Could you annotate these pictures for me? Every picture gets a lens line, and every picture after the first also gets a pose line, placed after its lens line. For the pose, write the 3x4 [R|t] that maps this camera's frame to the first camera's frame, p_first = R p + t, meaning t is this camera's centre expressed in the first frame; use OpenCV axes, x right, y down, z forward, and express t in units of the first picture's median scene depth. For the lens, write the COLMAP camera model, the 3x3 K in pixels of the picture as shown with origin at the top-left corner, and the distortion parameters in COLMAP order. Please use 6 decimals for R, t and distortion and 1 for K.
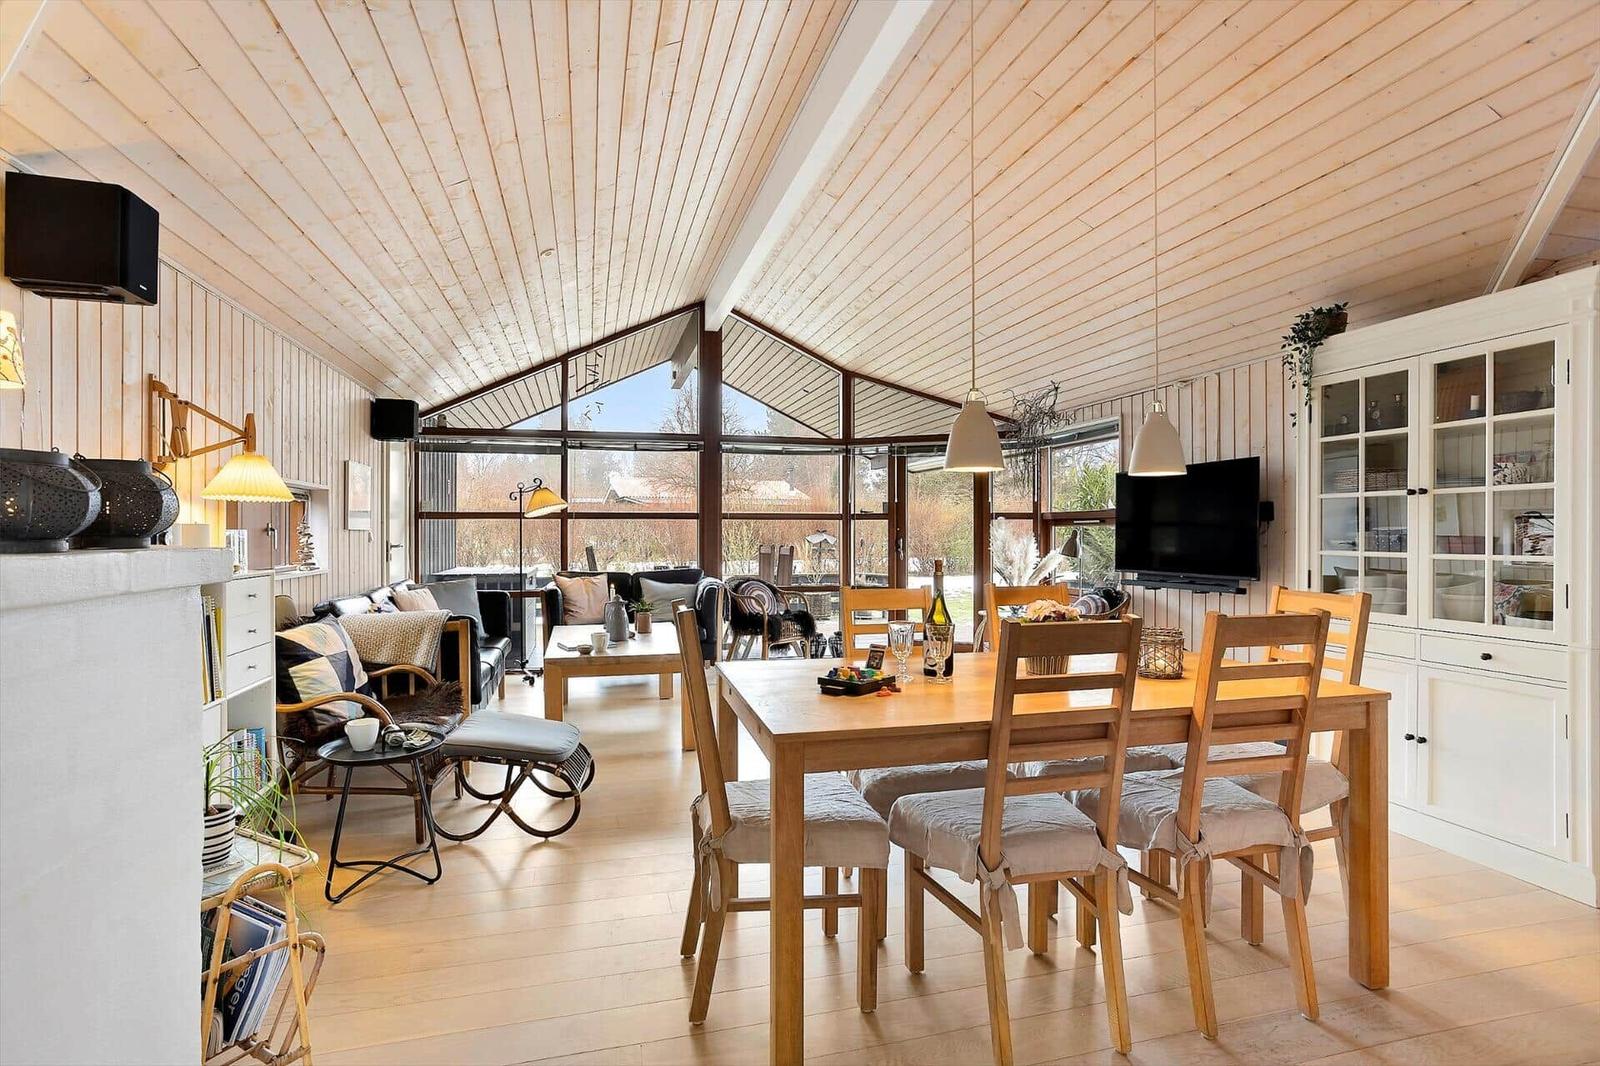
lens RADIAL K [[768.0, 0, 795.5], [0, 768.0, 530.3], [0, 0, 1]] dist [0.004915, 0.006406]
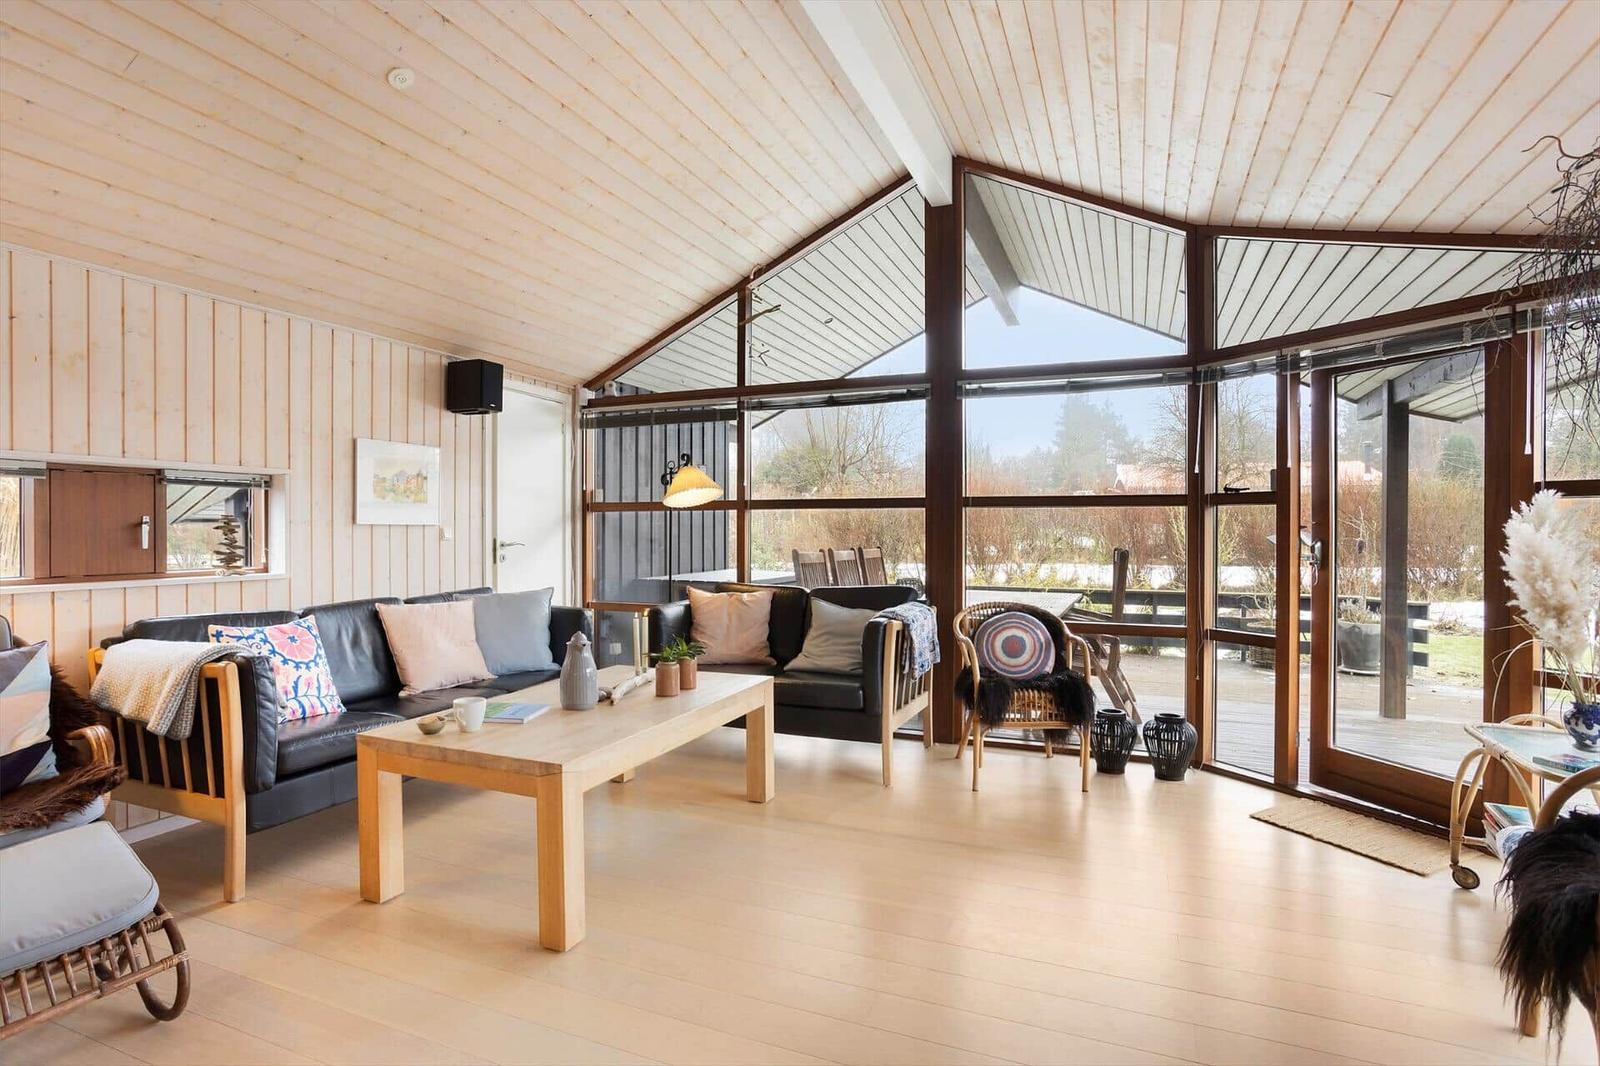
lens RADIAL K [[811.6, 0, 811.4], [0, 811.6, 525.9], [0, 0, 1]] dist [-0.021722, 0.003849]
pose [[0.793768, -0.000476, -0.608221, 0.205177], [0.000110, 1.000000, -0.000638, 0.000970], [0.608221, 0.000440, 0.793768, 0.416030]]
